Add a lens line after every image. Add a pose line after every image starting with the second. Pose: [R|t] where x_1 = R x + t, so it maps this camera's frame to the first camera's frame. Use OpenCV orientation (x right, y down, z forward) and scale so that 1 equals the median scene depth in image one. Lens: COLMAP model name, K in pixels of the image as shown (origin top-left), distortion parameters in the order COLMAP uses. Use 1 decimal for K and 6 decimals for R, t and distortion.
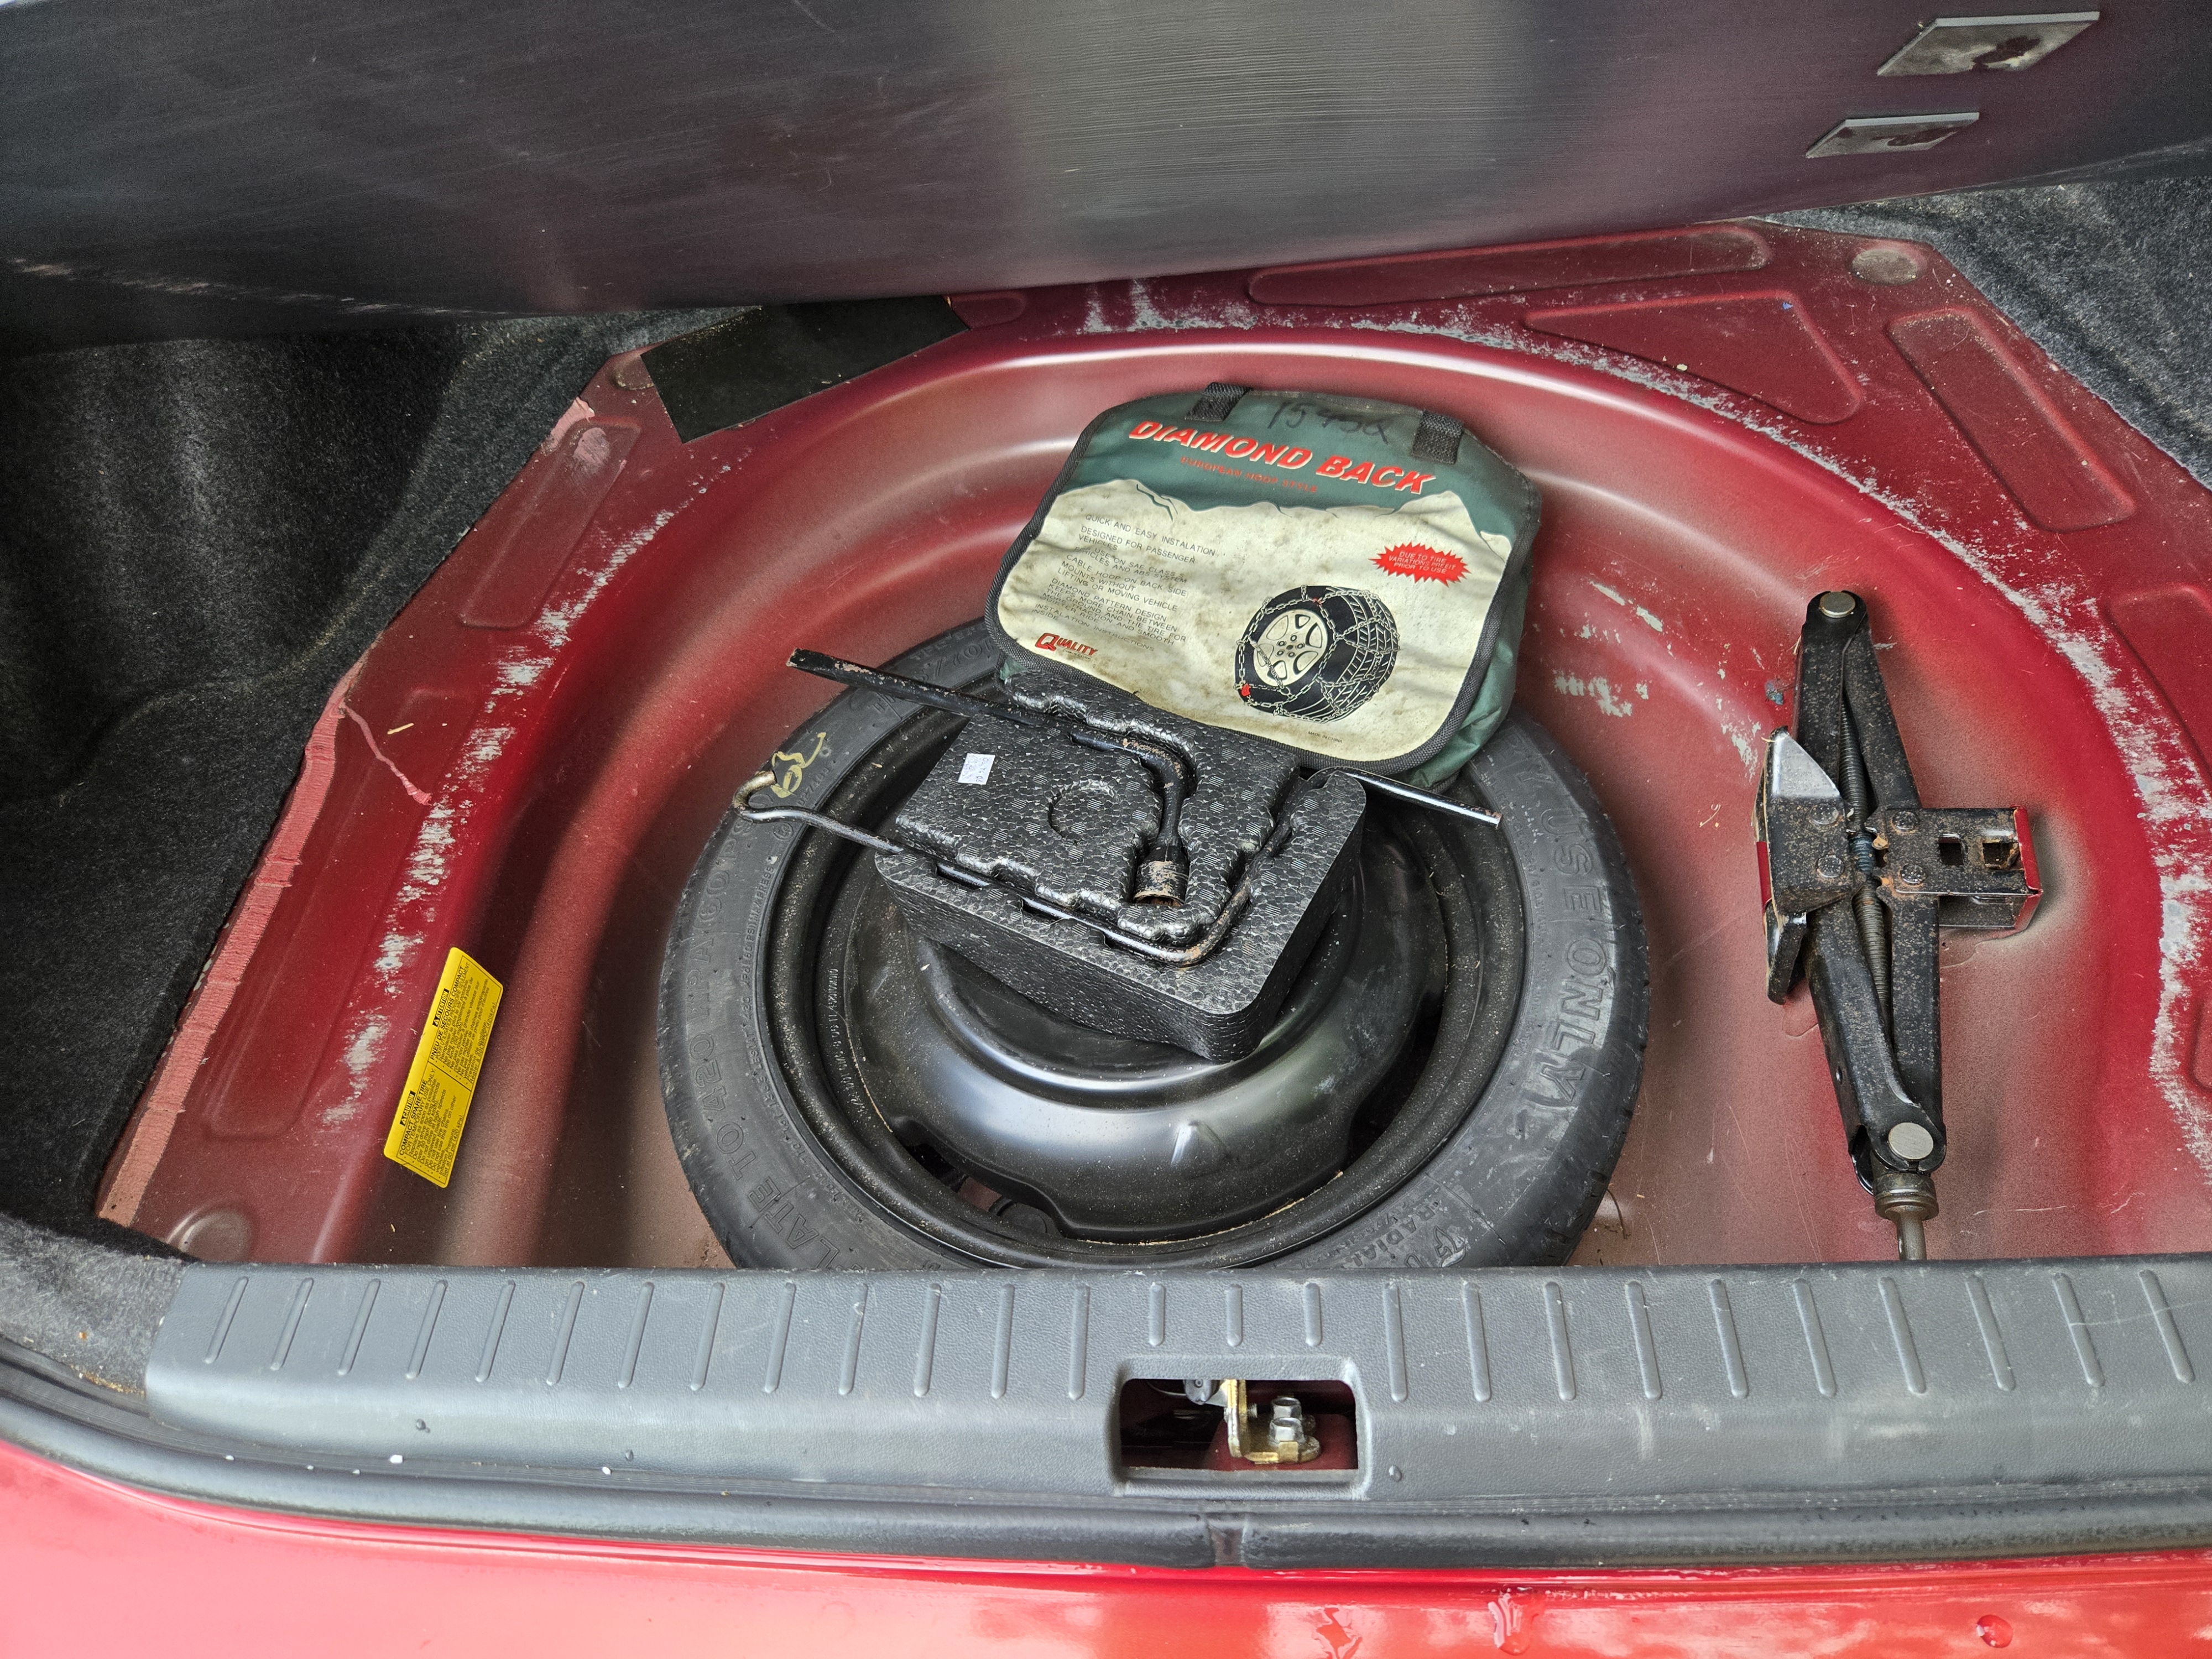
lens RADIAL K [[1432.5, 0, 1106.0], [0, 1432.5, 829.5], [0, 0, 1]] dist [0.041063, -0.035365]
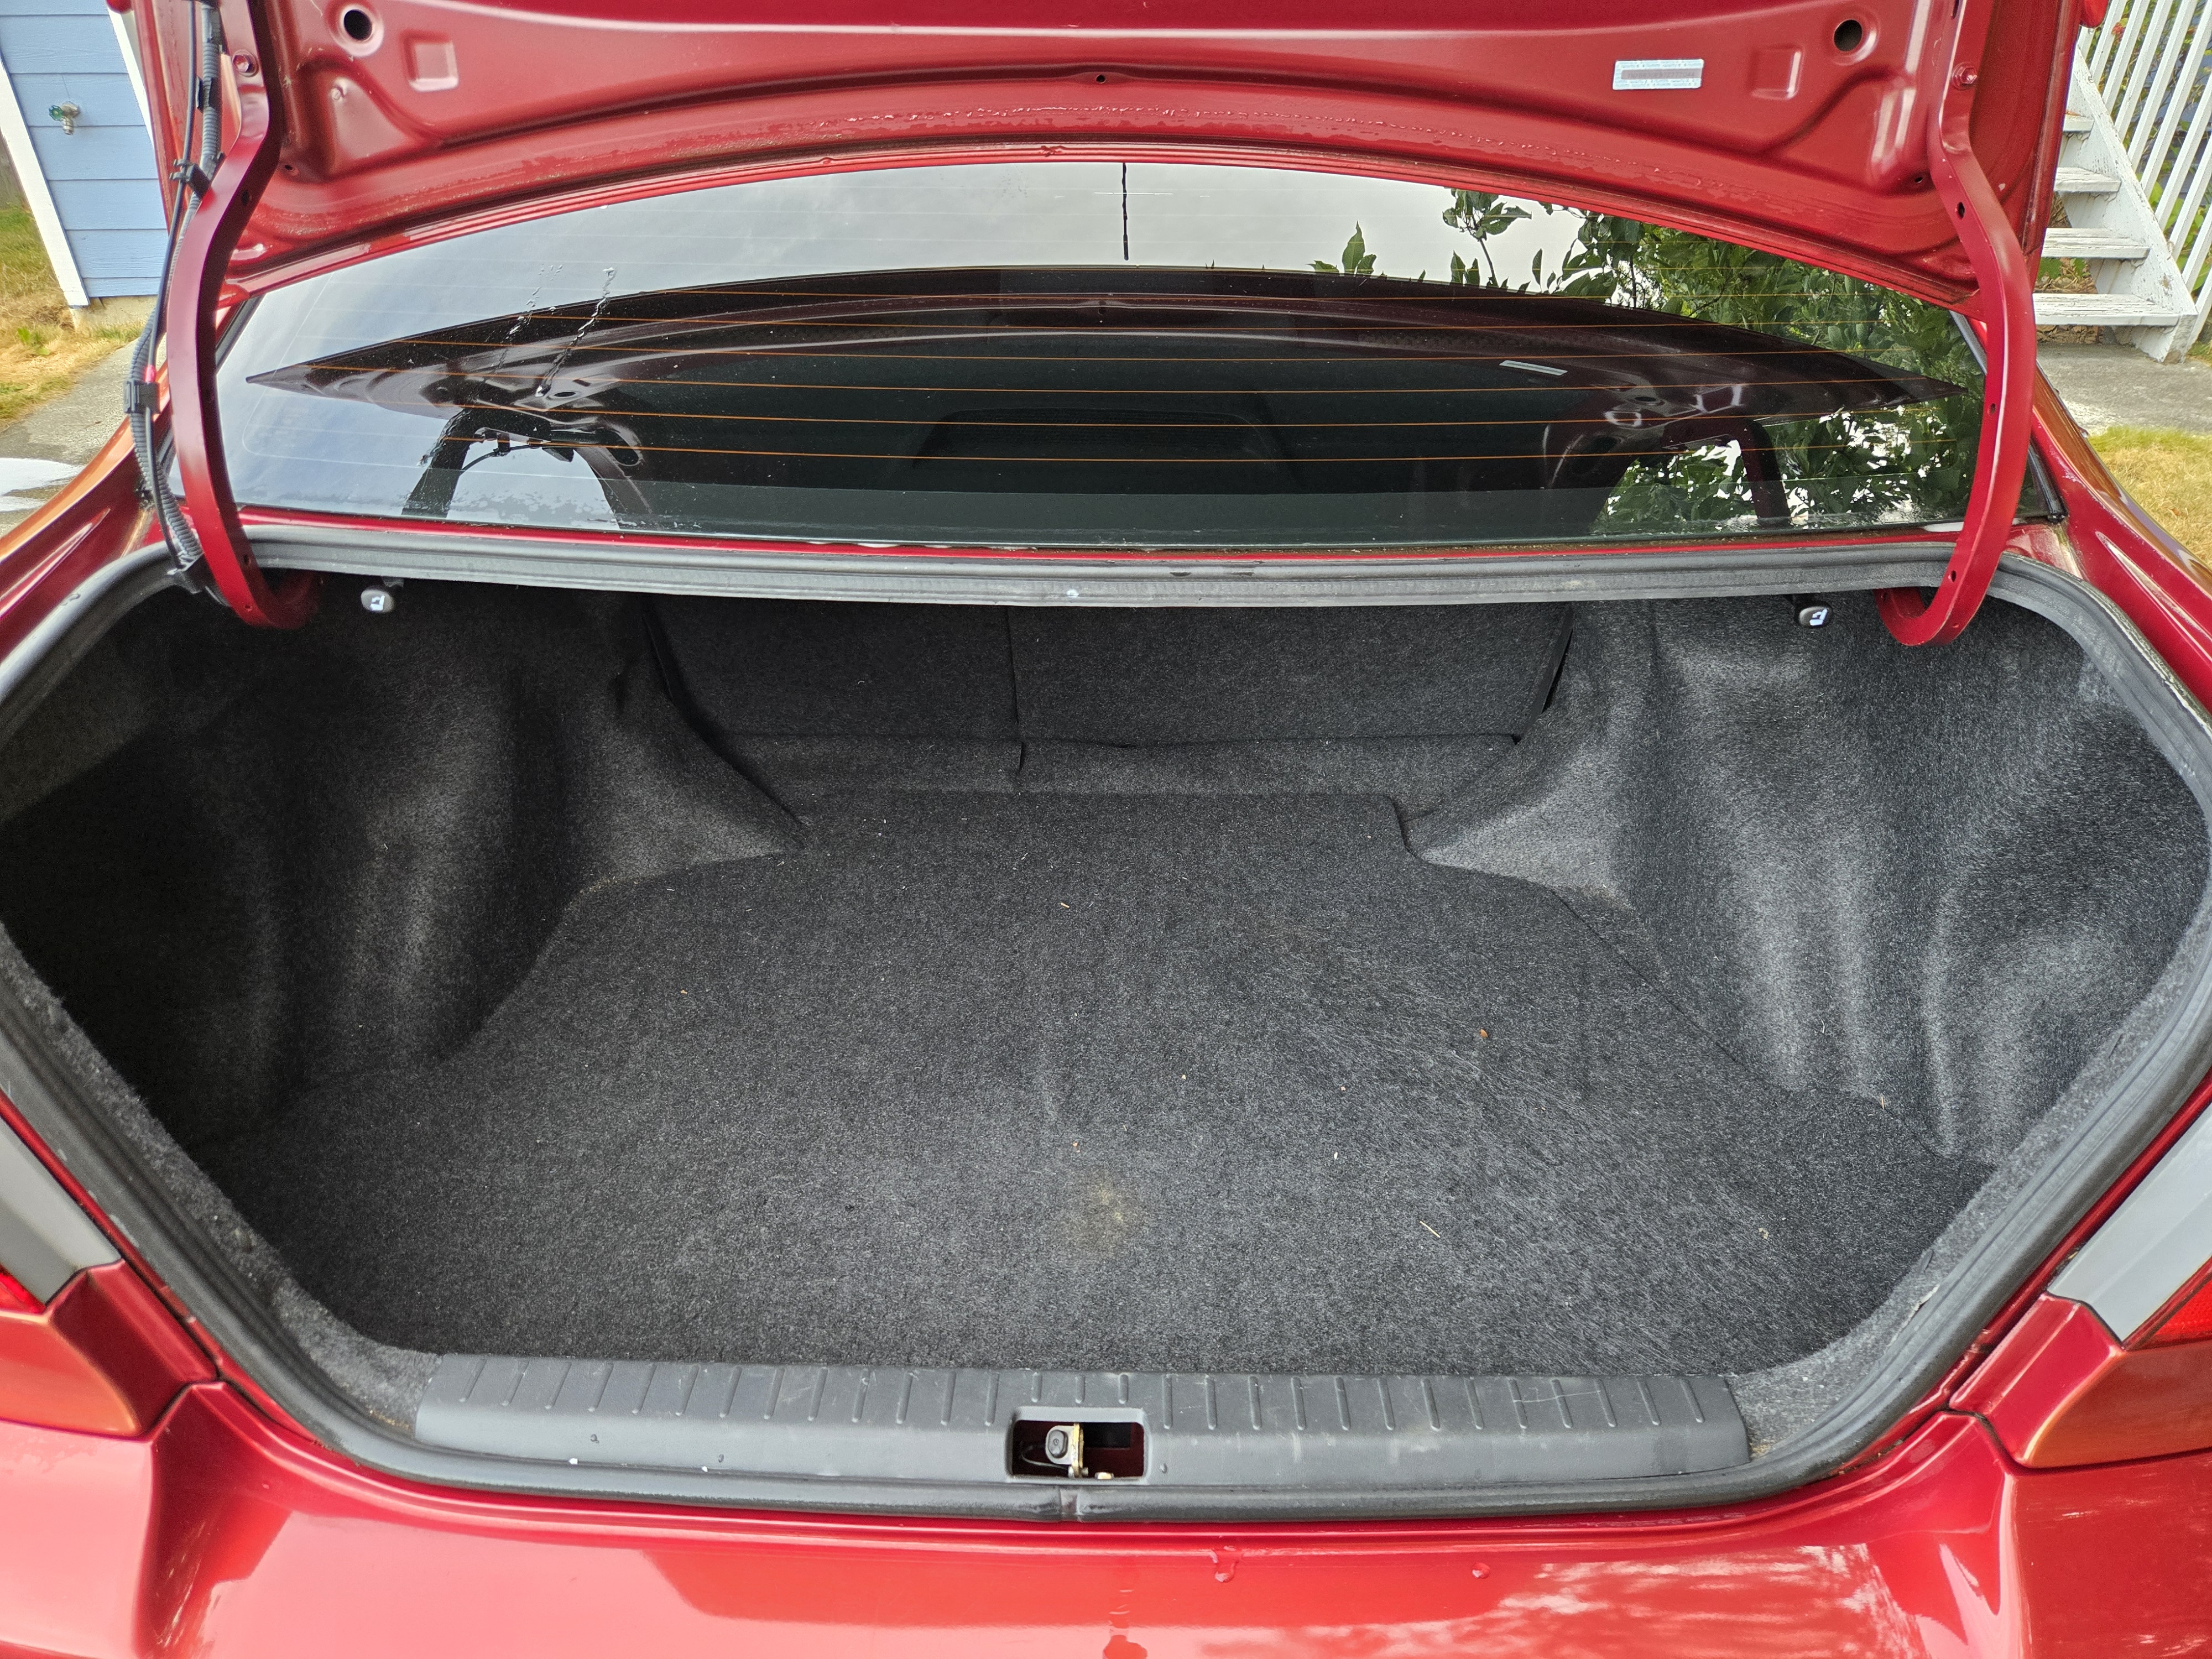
lens RADIAL K [[1432.5, 0, 1106.0], [0, 1432.5, 829.5], [0, 0, 1]] dist [0.041063, -0.035365]
pose [[0.991400, 0.099793, 0.084659, -0.100088], [-0.054806, 0.904063, -0.423871, 0.467625], [-0.118836, 0.415586, 0.901757, -0.912067]]
